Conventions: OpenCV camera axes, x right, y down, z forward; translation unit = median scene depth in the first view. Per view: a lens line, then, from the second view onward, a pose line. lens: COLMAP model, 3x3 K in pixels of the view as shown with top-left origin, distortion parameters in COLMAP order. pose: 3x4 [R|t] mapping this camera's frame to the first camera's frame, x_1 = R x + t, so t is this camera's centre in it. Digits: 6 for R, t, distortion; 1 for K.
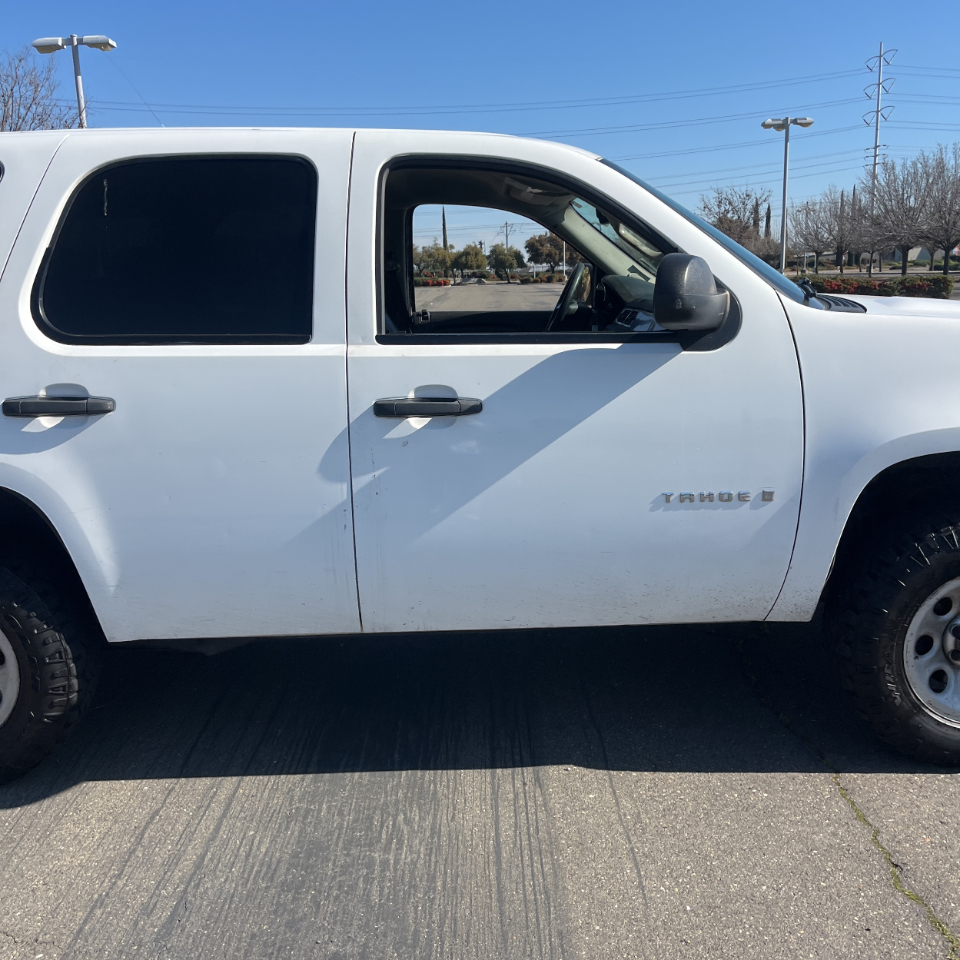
lens RADIAL K [[997.1, 0, 480.0], [0, 997.1, 480.0], [0, 0, 1]] dist [0.063897, -0.101939]
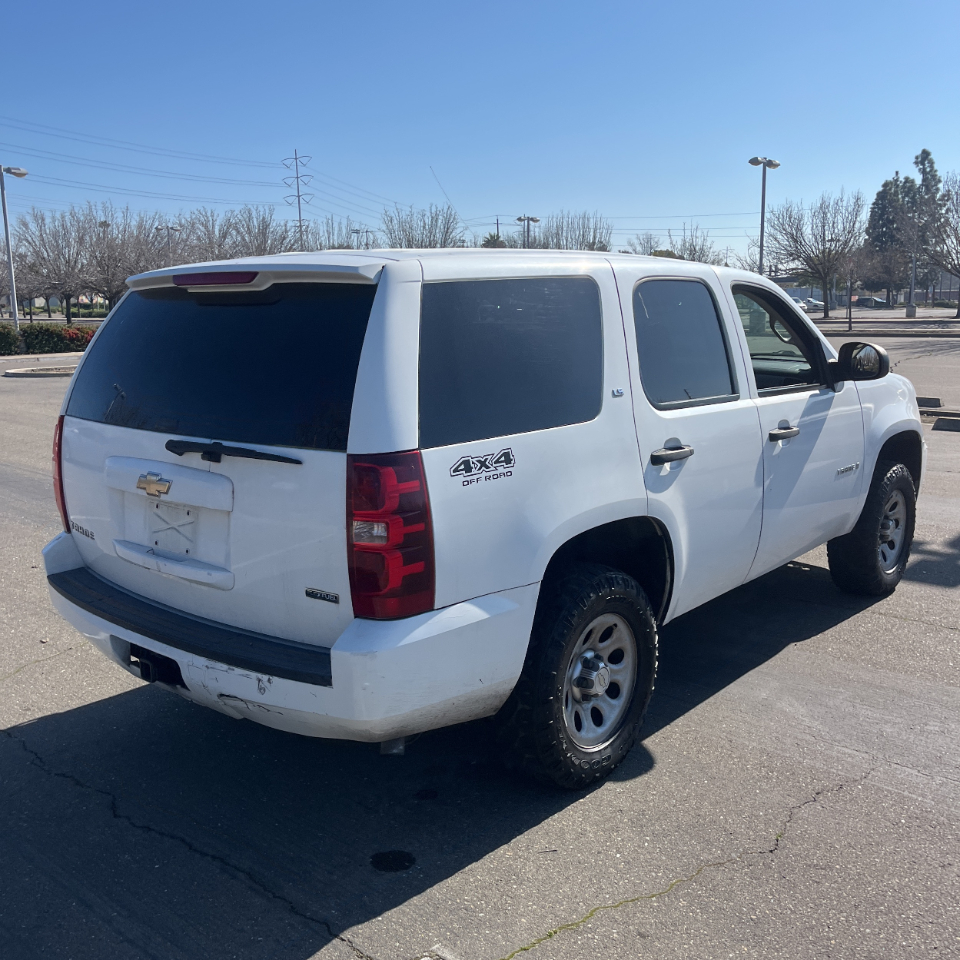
lens RADIAL K [[987.6, 0, 464.6], [0, 987.6, 483.5], [0, 0, 1]] dist [0.092232, -0.113720]
pose [[0.665257, -0.117493, 0.737312, -1.525424], [0.145544, 0.989003, 0.026280, -0.104633], [-0.732291, 0.089828, 0.675041, 0.262780]]
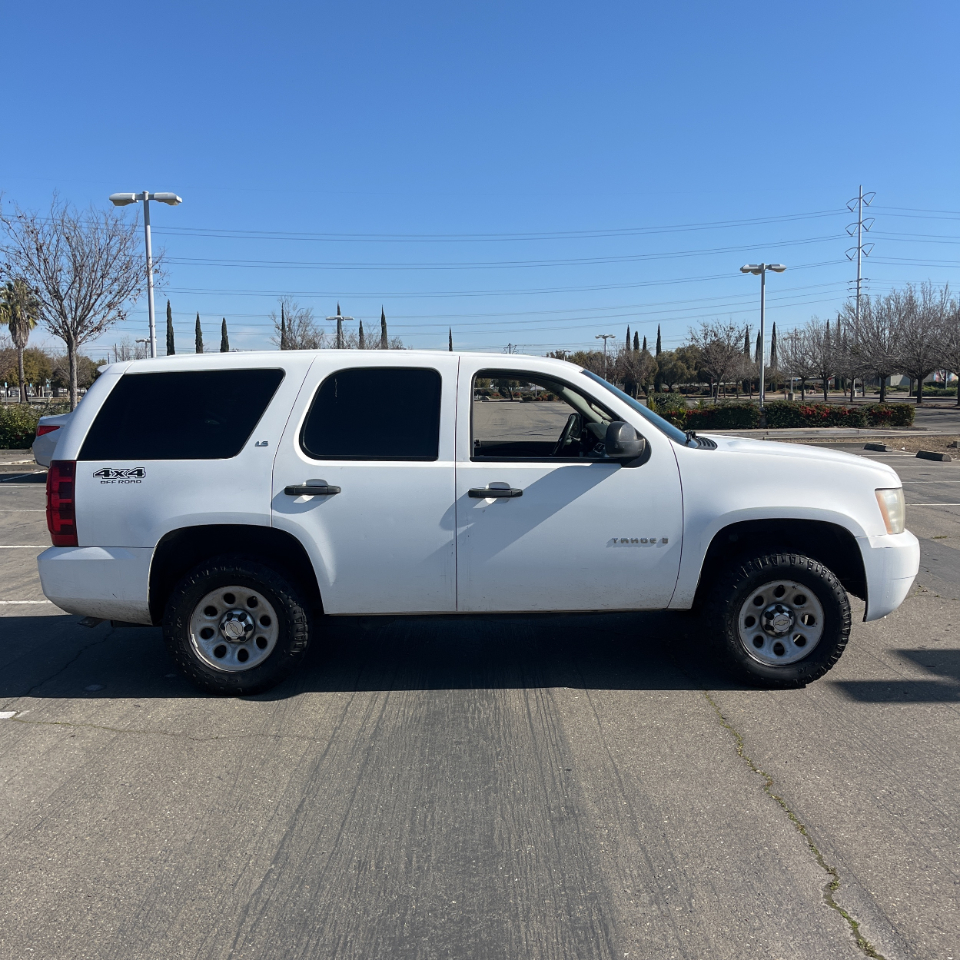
lens RADIAL K [[997.1, 0, 480.0], [0, 997.1, 480.0], [0, 0, 1]] dist [0.063897, -0.101939]
pose [[0.999884, 0.015215, -0.000368, -0.077466], [-0.015160, 0.993586, -0.112058, 0.117224], [-0.001339, 0.112051, 0.993702, -0.928512]]
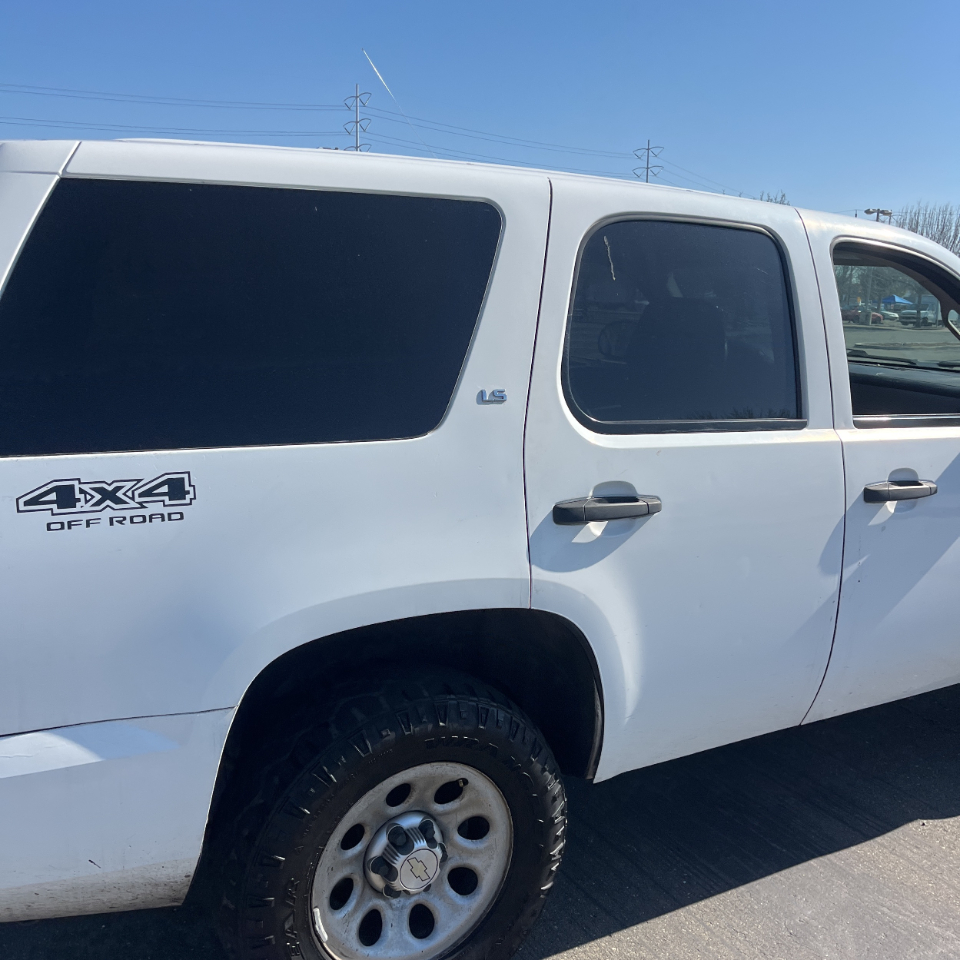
lens RADIAL K [[997.1, 0, 480.0], [0, 997.1, 480.0], [0, 0, 1]] dist [0.063897, -0.101939]
pose [[0.864978, -0.035160, 0.500577, -0.860987], [0.035109, 0.999338, 0.009526, -0.101953], [-0.500580, 0.009335, 0.865640, 0.316867]]
